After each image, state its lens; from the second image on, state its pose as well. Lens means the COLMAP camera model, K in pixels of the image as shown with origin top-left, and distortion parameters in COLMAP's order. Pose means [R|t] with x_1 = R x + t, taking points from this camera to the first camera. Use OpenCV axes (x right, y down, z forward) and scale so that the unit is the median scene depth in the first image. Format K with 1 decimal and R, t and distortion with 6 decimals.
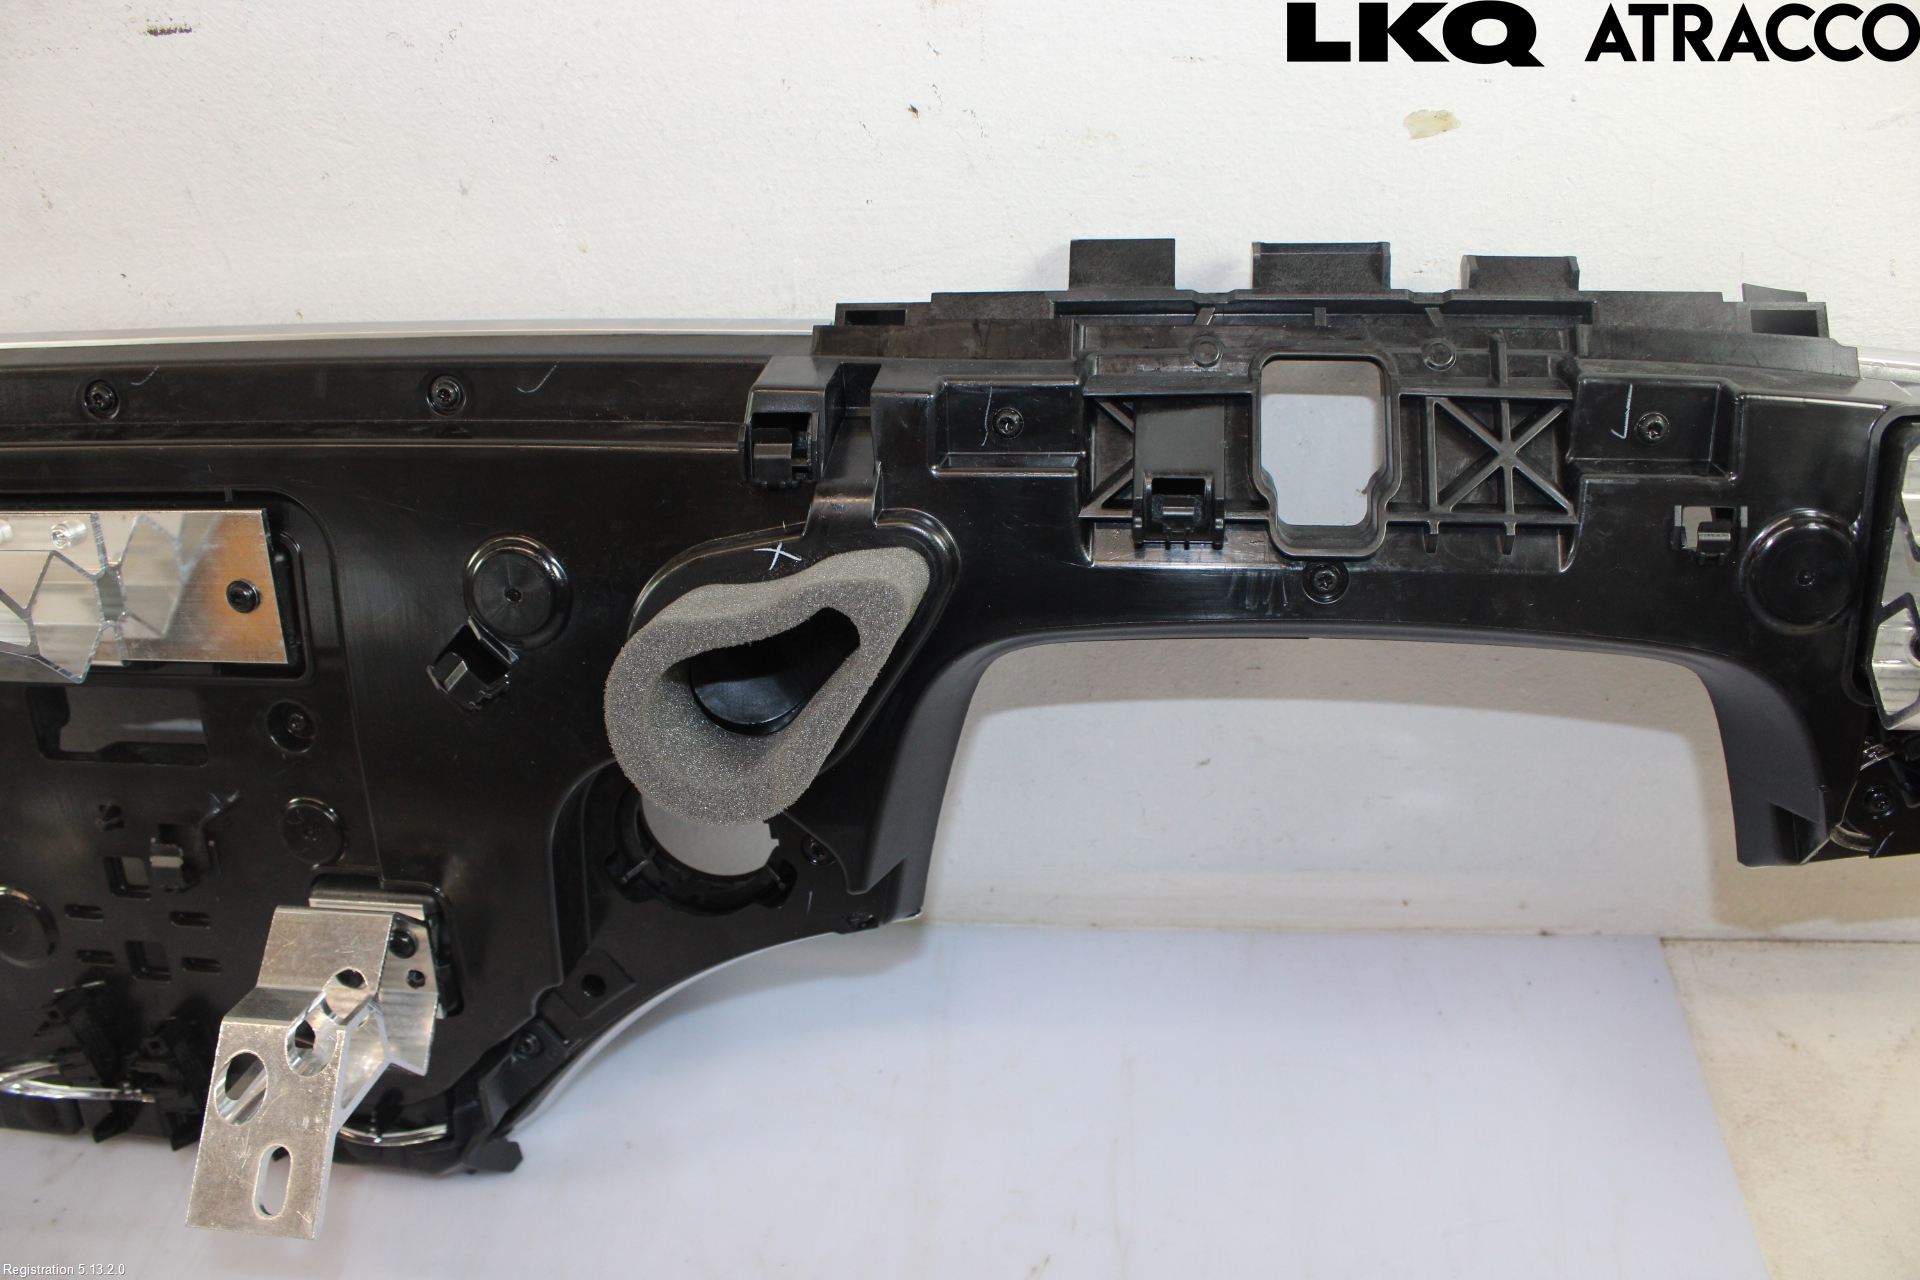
lens RADIAL K [[1557.9, 0, 948.4], [0, 1557.9, 650.5], [0, 0, 1]] dist [-0.176472, 0.138161]
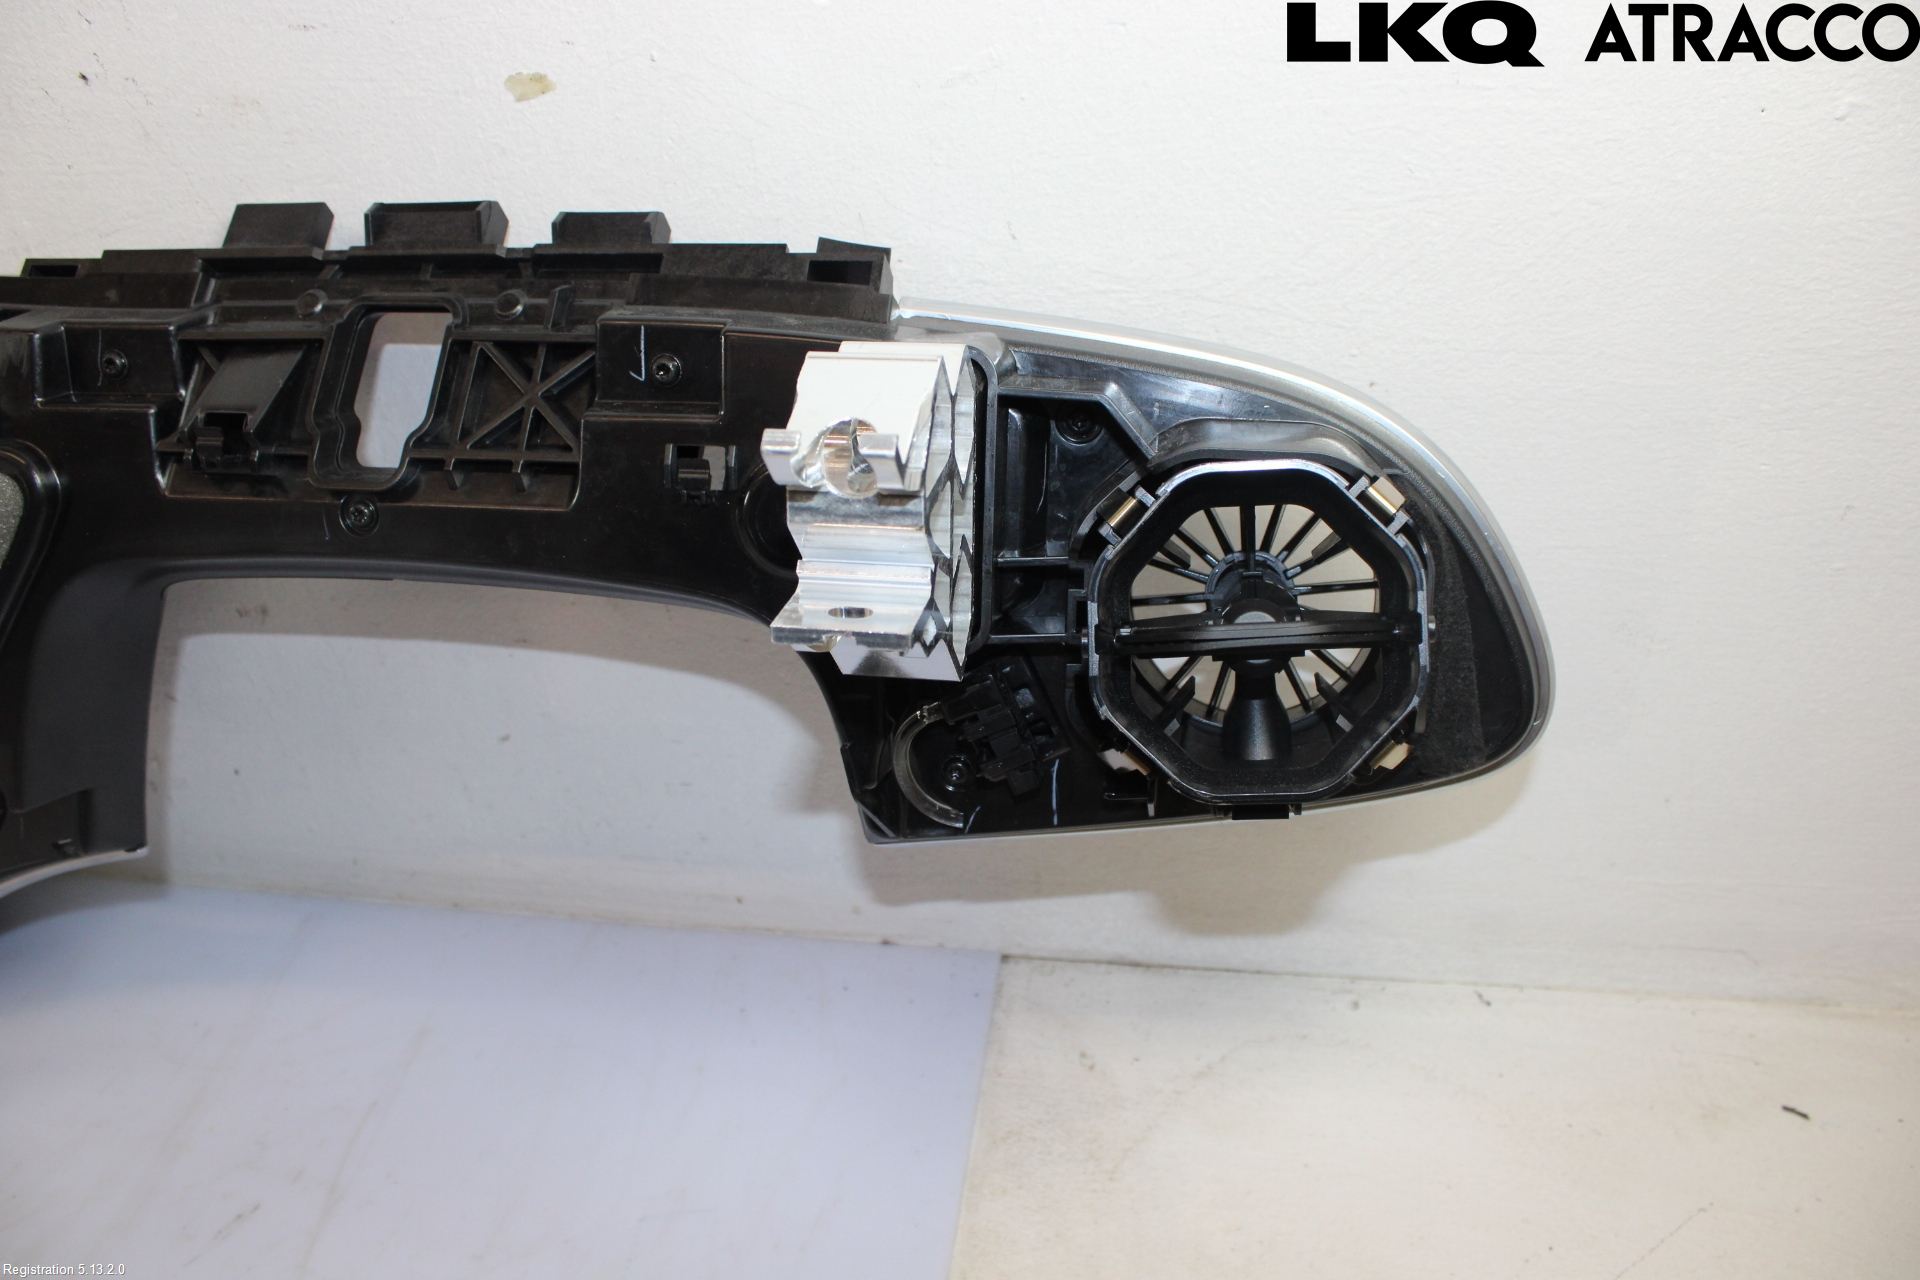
lens RADIAL K [[1557.9, 0, 948.4], [0, 1557.9, 650.5], [0, 0, 1]] dist [-0.176472, 0.138161]
pose [[0.998809, 0.046645, -0.014324, 0.620495], [-0.047451, 0.996926, -0.062347, 0.084872], [0.011372, 0.062952, 0.997952, -0.005923]]
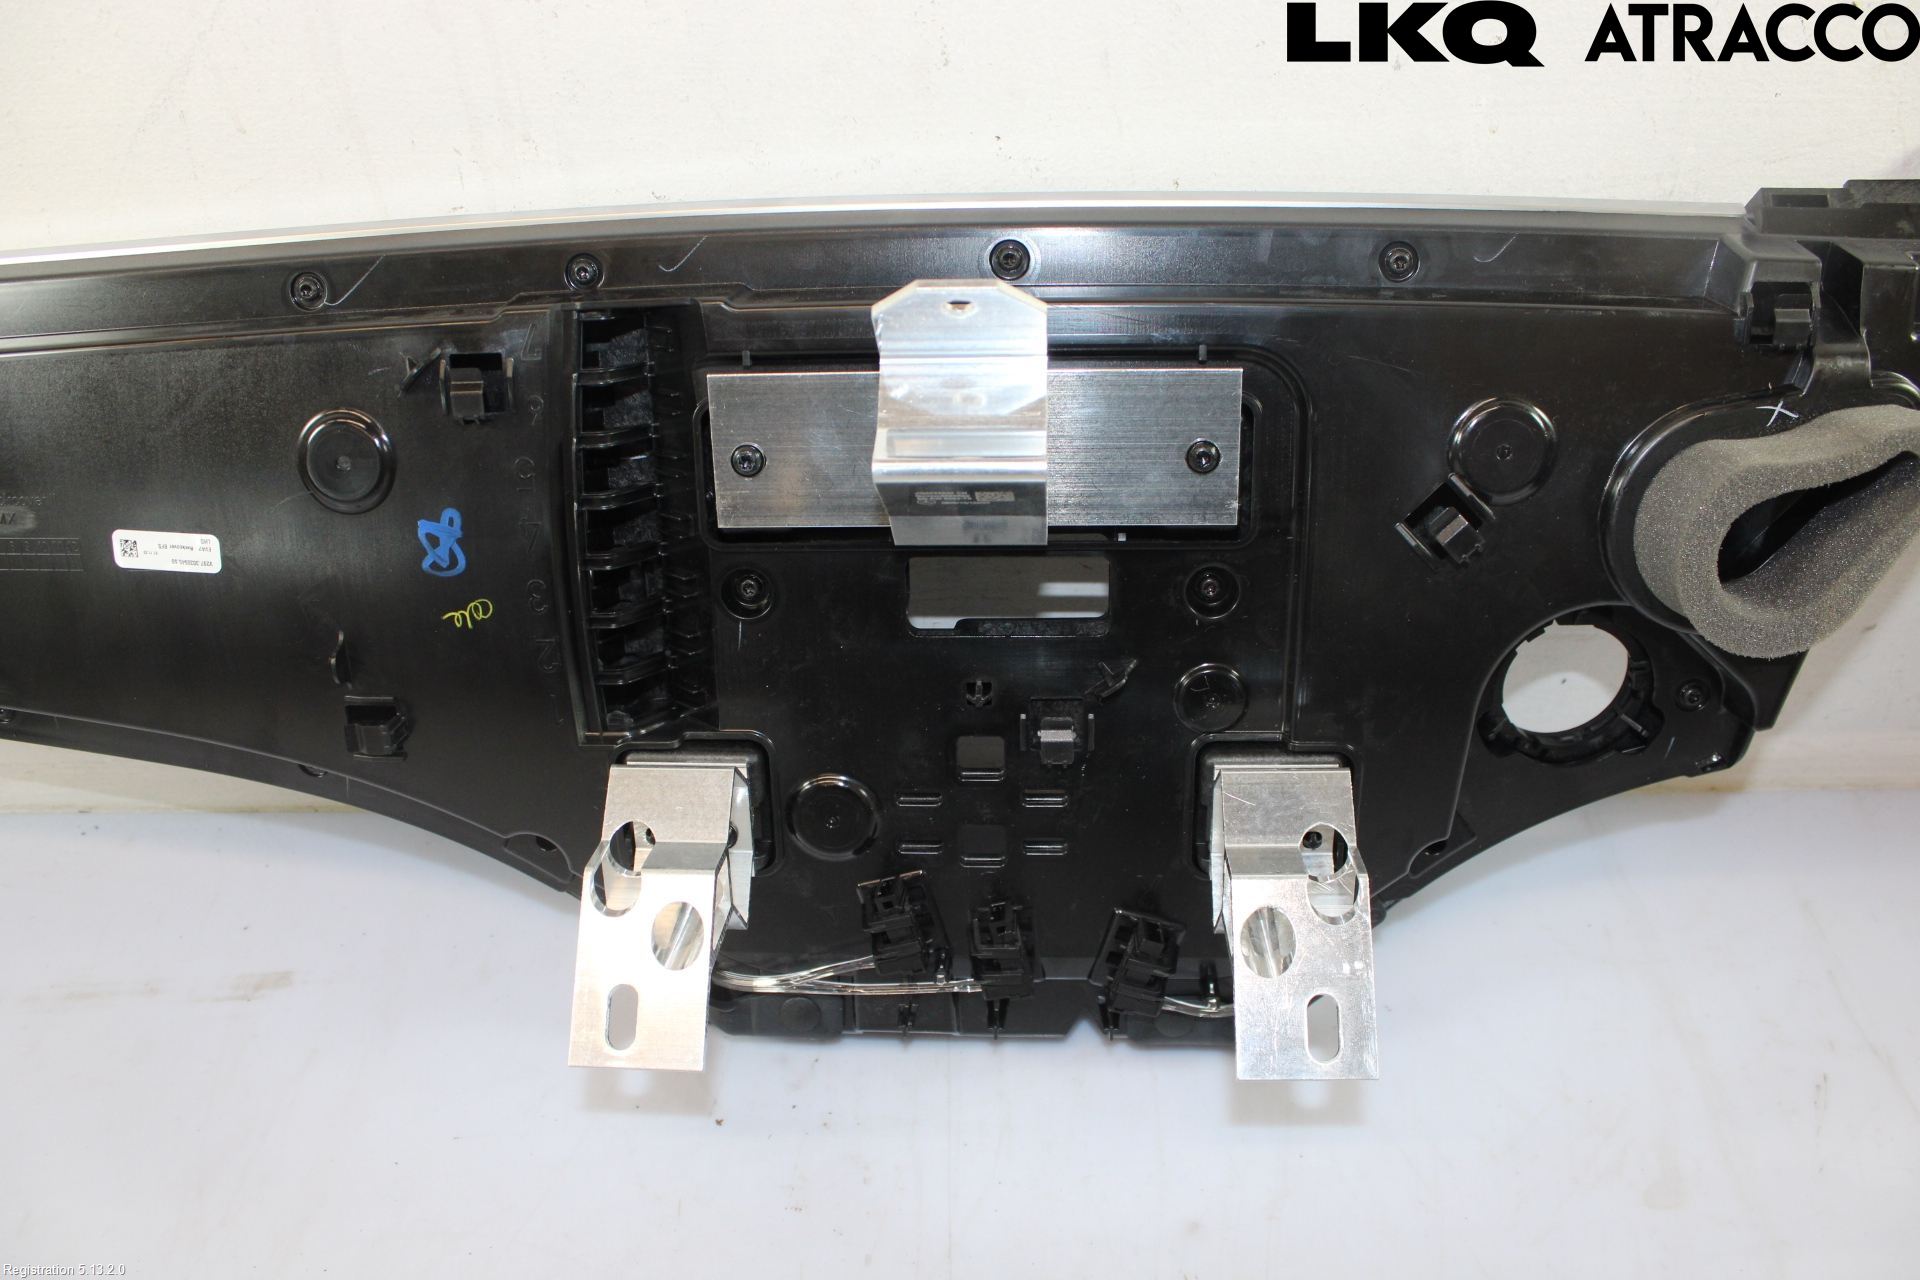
lens RADIAL K [[1557.9, 0, 948.4], [0, 1557.9, 650.5], [0, 0, 1]] dist [-0.176472, 0.138161]
pose [[0.997065, -0.020978, 0.073625, -0.752441], [0.019532, 0.999603, 0.020313, 0.071667], [-0.074021, -0.018815, 0.997079, -0.008666]]
